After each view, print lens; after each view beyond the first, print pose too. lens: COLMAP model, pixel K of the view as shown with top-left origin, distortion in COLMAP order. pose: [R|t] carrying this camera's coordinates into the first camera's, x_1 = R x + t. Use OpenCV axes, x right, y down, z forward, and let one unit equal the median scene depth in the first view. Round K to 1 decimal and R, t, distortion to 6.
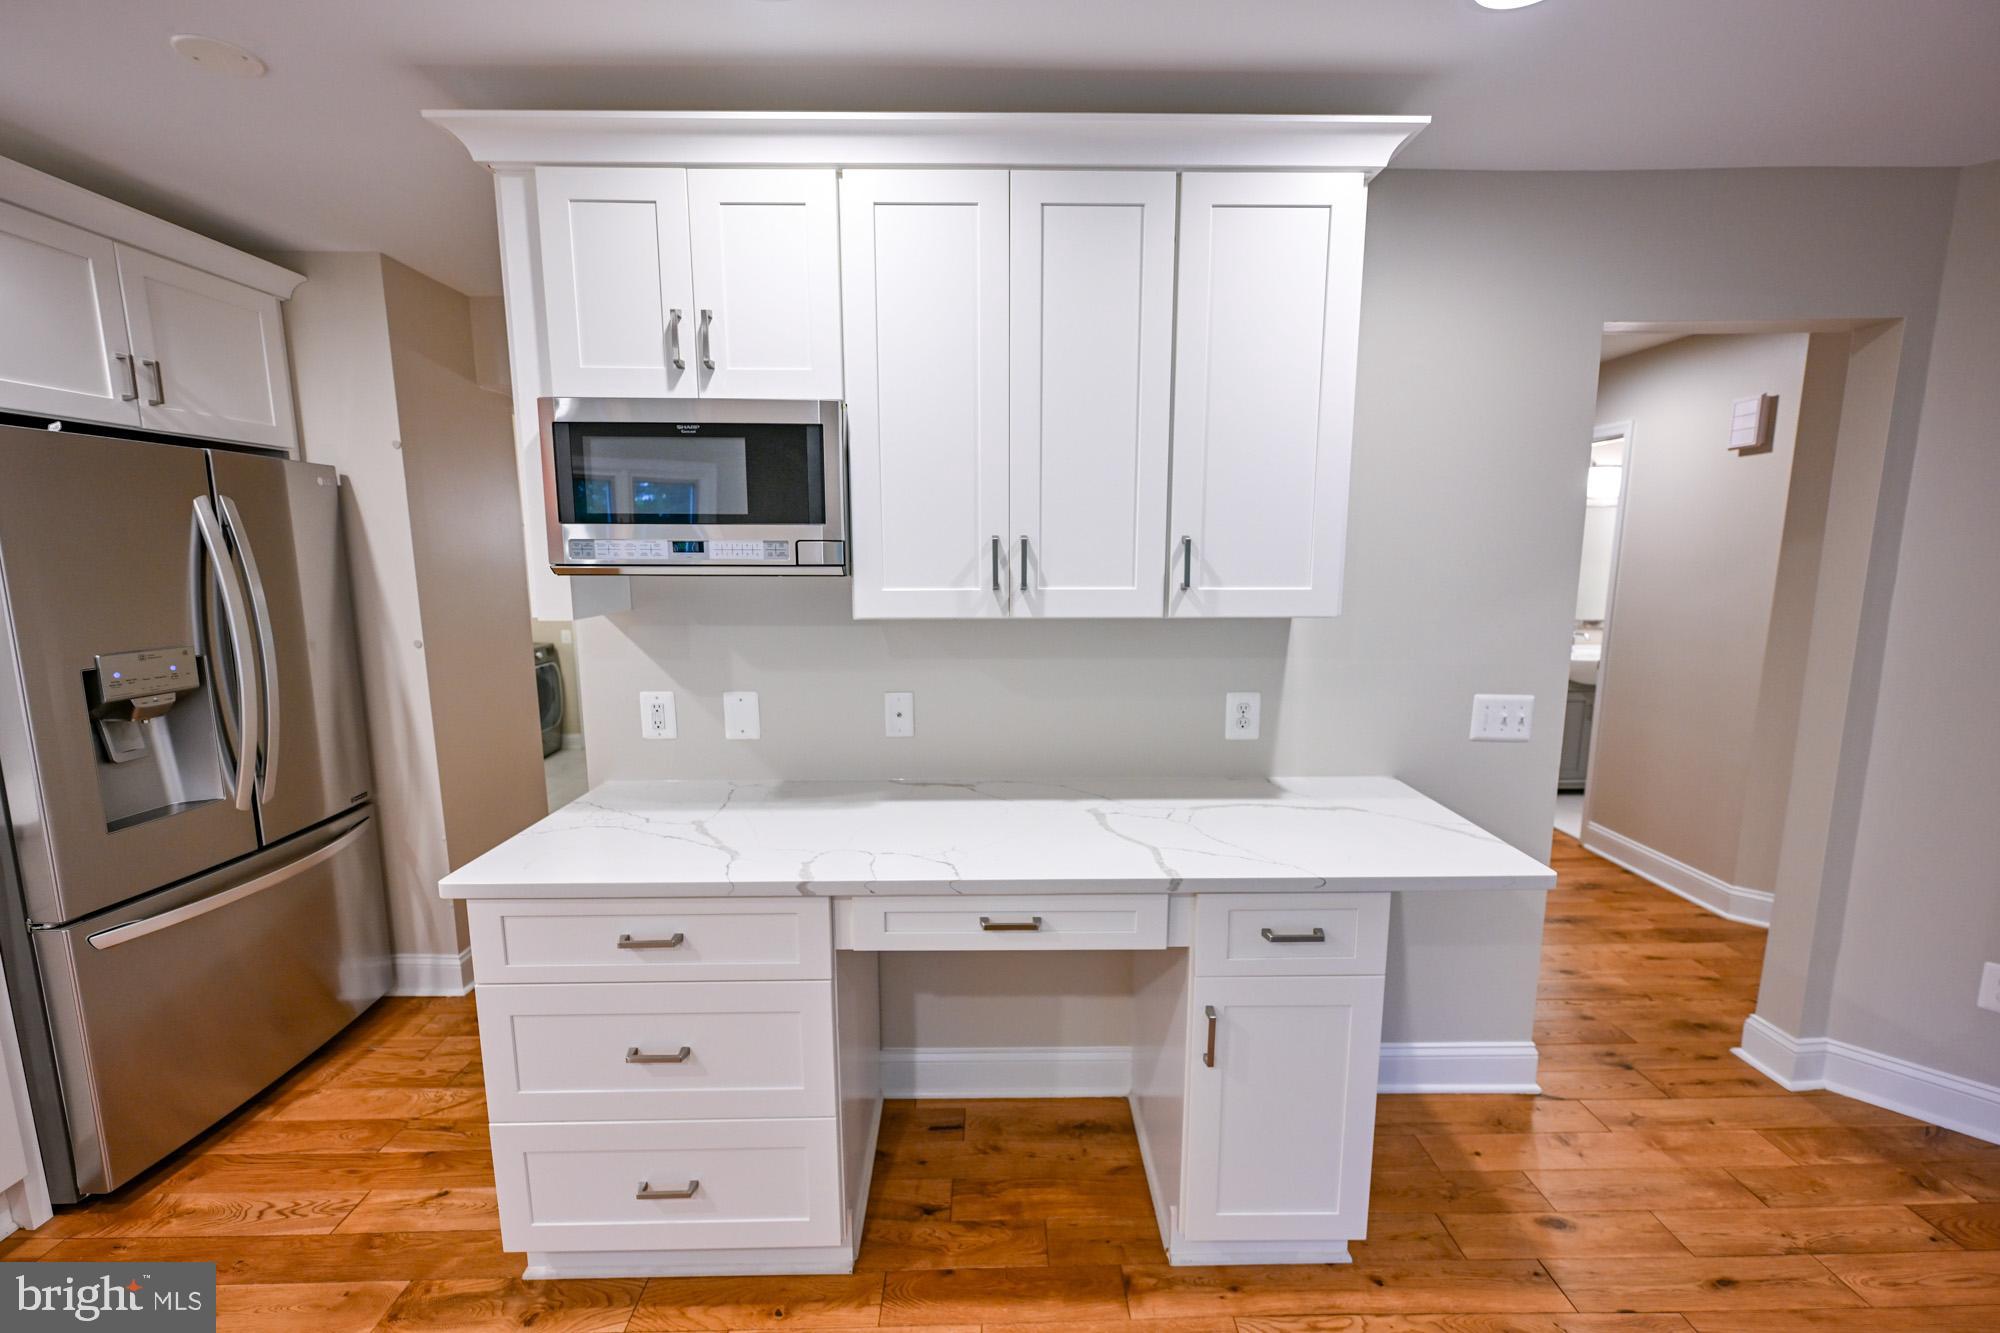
lens RADIAL K [[783.0, 0, 1011.0], [0, 783.0, 664.8], [0, 0, 1]] dist [0.001840, -0.000878]
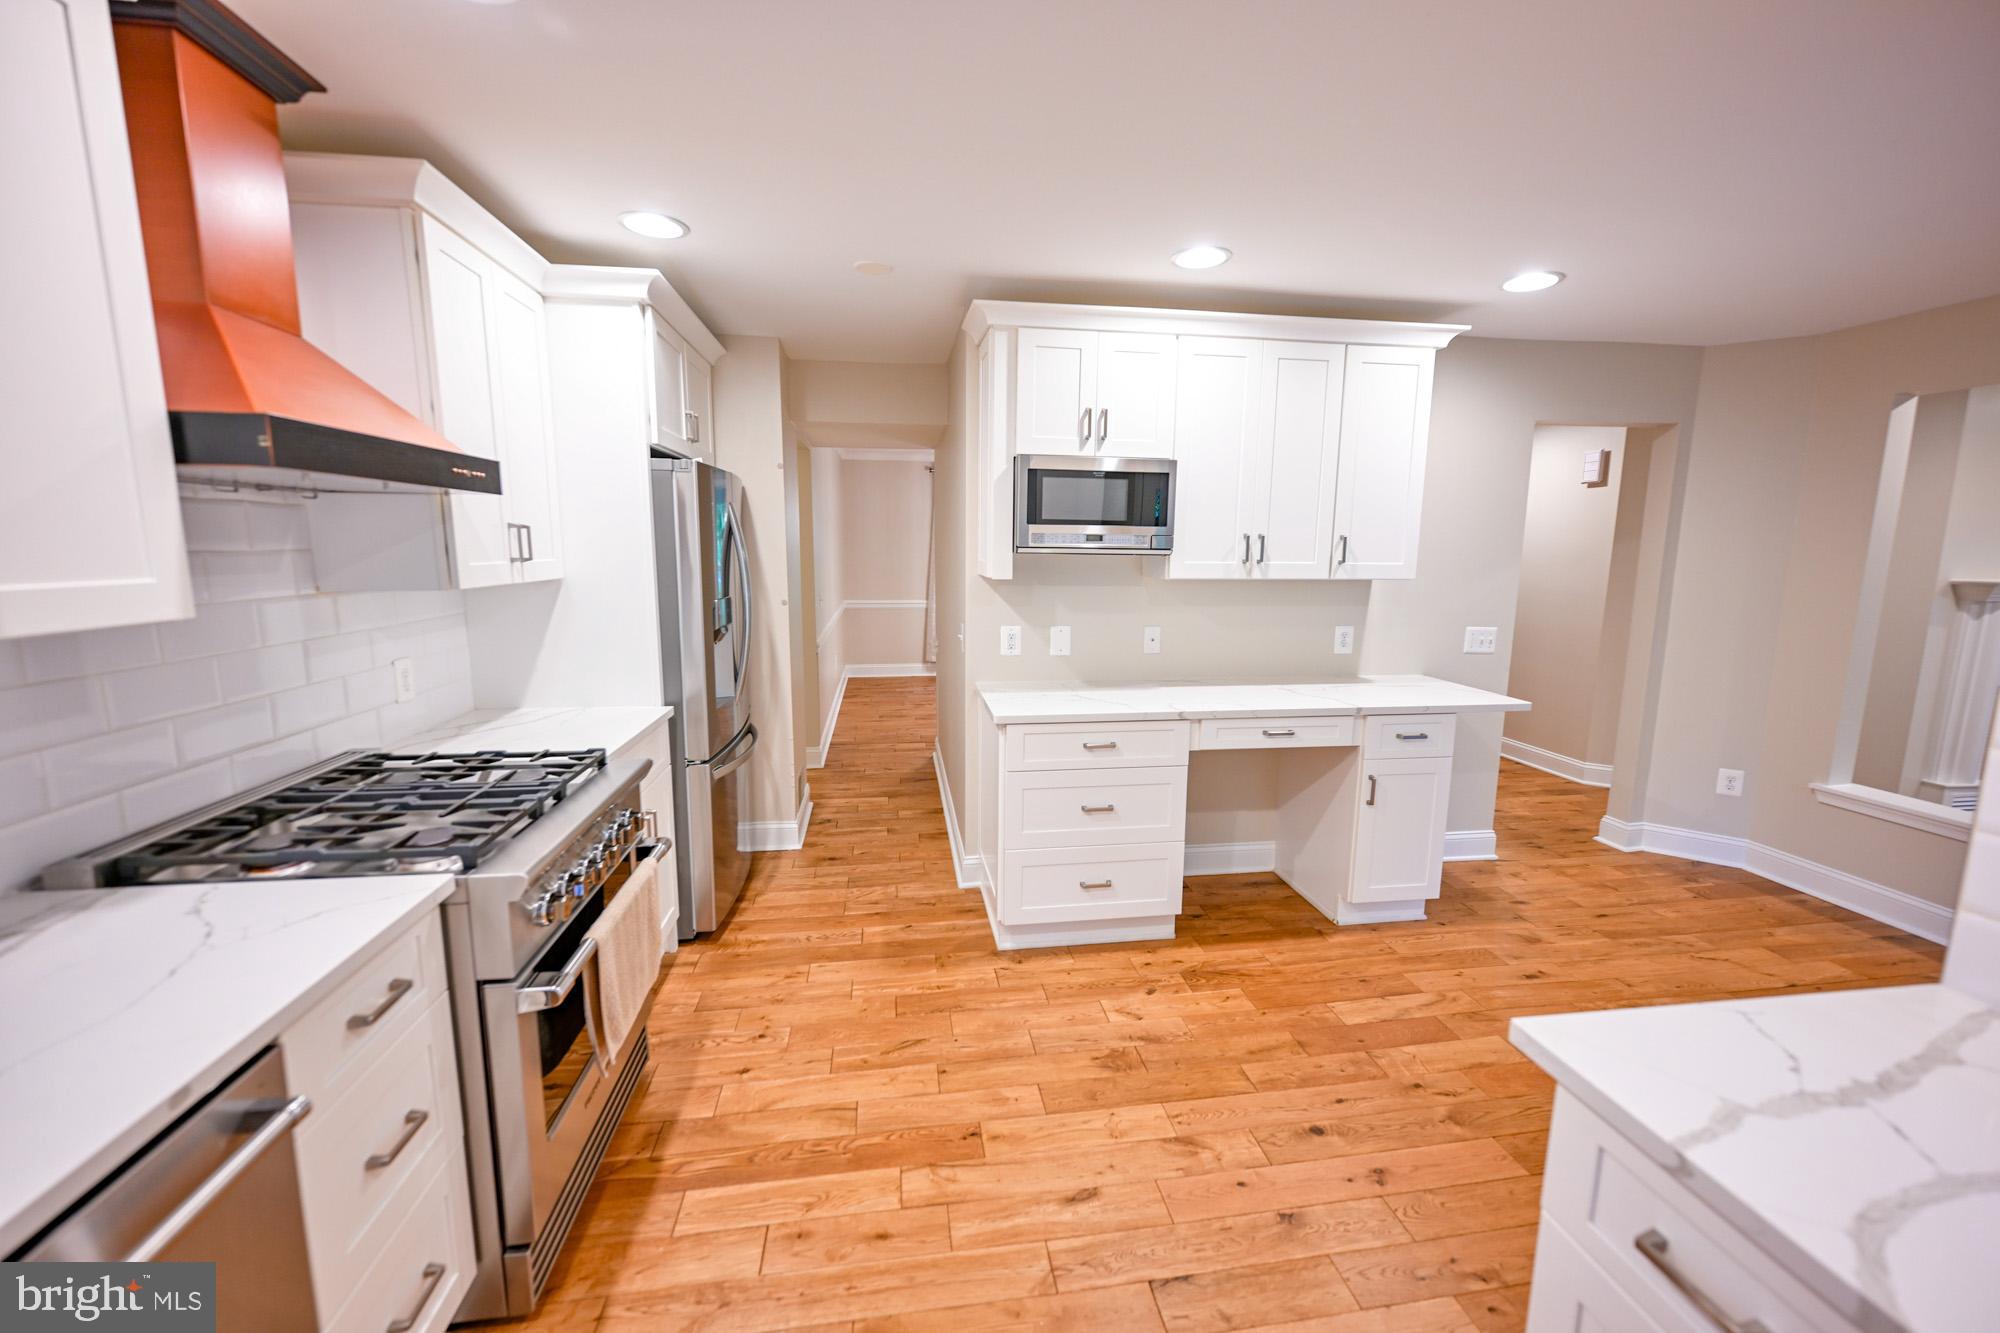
lens RADIAL K [[783.0, 0, 996.4], [0, 783.0, 662.2], [0, 0, 1]] dist [0.001840, -0.000878]
pose [[0.991267, -0.009094, 0.131553, -0.780708], [0.008645, 0.999955, 0.003986, 0.114713], [-0.131583, -0.002814, 0.991301, -0.688569]]
